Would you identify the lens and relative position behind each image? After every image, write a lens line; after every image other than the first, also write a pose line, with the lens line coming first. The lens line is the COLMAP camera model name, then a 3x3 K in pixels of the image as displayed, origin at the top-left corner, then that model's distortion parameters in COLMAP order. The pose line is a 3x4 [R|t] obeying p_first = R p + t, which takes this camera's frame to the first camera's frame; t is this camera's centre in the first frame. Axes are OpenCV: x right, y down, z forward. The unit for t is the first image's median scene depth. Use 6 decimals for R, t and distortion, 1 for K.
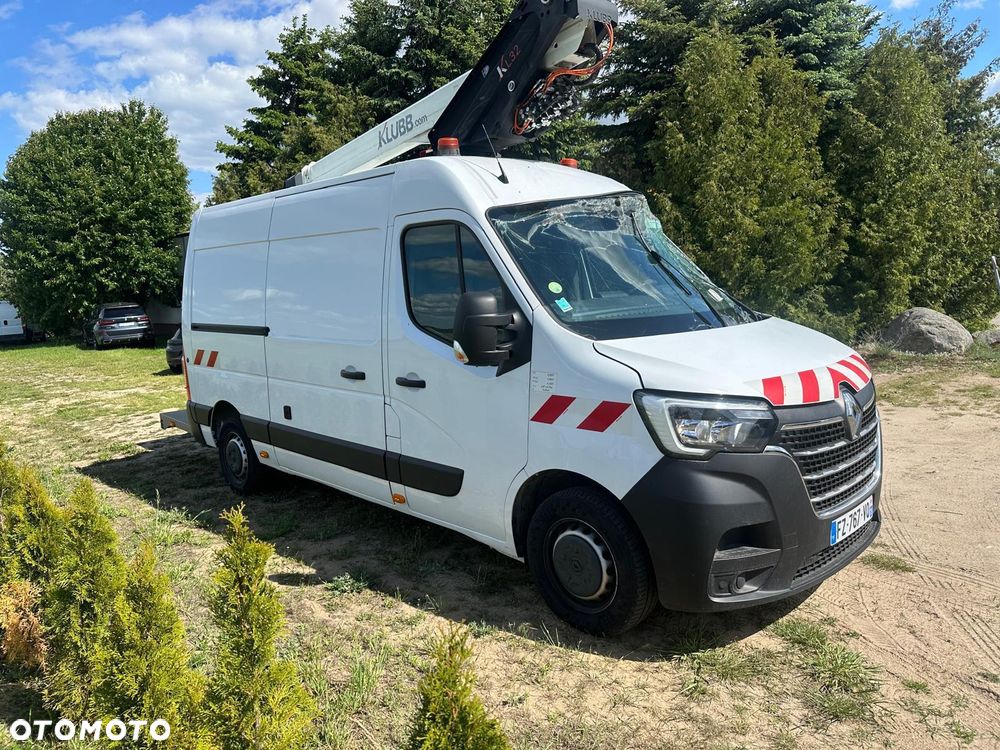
lens RADIAL K [[710.3, 0, 497.8], [0, 710.3, 380.6], [0, 0, 1]] dist [0.070315, -0.111783]
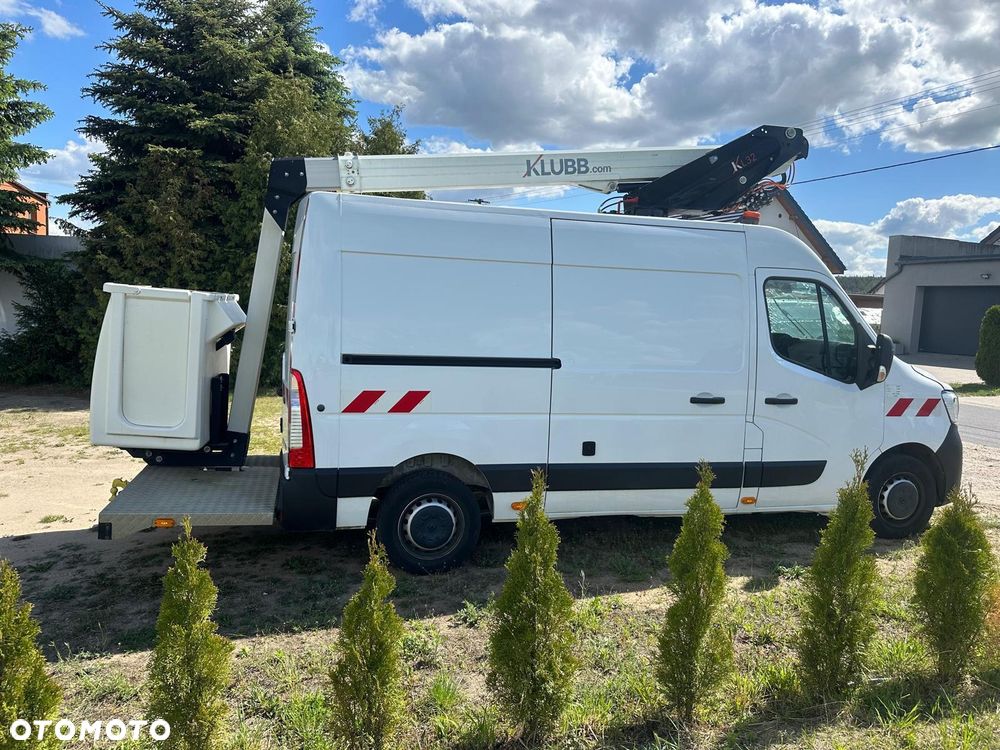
lens RADIAL K [[708.9, 0, 500.0], [0, 708.9, 375.0], [0, 0, 1]] dist [0.048744, -0.049469]
pose [[0.484751, -0.024818, 0.874300, -1.485009], [0.067153, 0.997703, -0.008912, -0.066653], [-0.872071, 0.063032, 0.485304, 0.820089]]
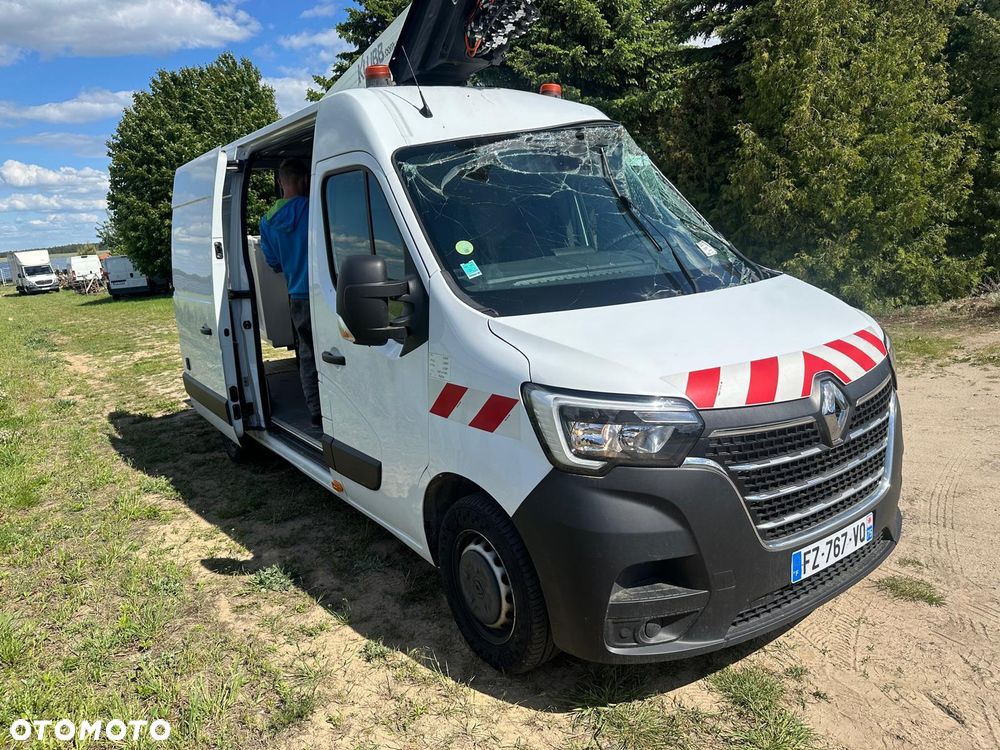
lens RADIAL K [[711.8, 0, 503.4], [0, 711.8, 386.2], [0, 0, 1]] dist [0.050029, -0.074791]
pose [[0.987811, 0.012419, -0.155164, 0.219931], [0.000343, 0.996637, 0.081948, -0.034528], [0.155660, -0.081003, 0.984484, 0.169803]]
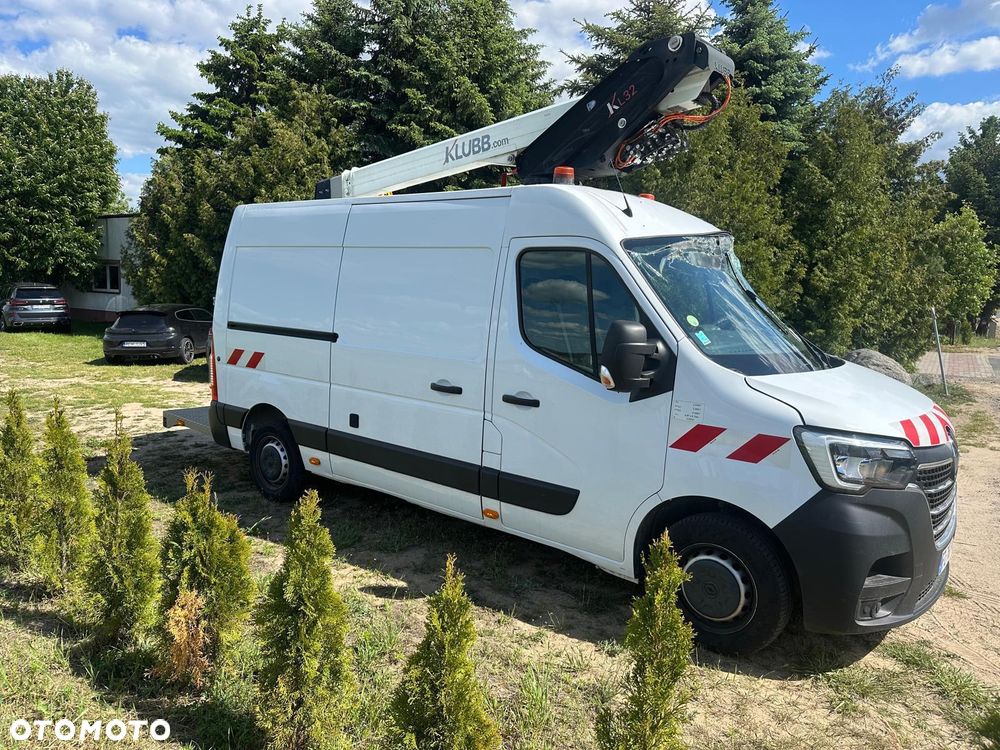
lens RADIAL K [[708.9, 0, 500.0], [0, 708.9, 375.0], [0, 0, 1]] dist [0.048744, -0.049469]
pose [[0.988925, 0.060945, 0.135324, -0.294883], [-0.058063, 0.997996, -0.025146, -0.007382], [-0.136586, 0.017010, 0.990482, -0.003175]]
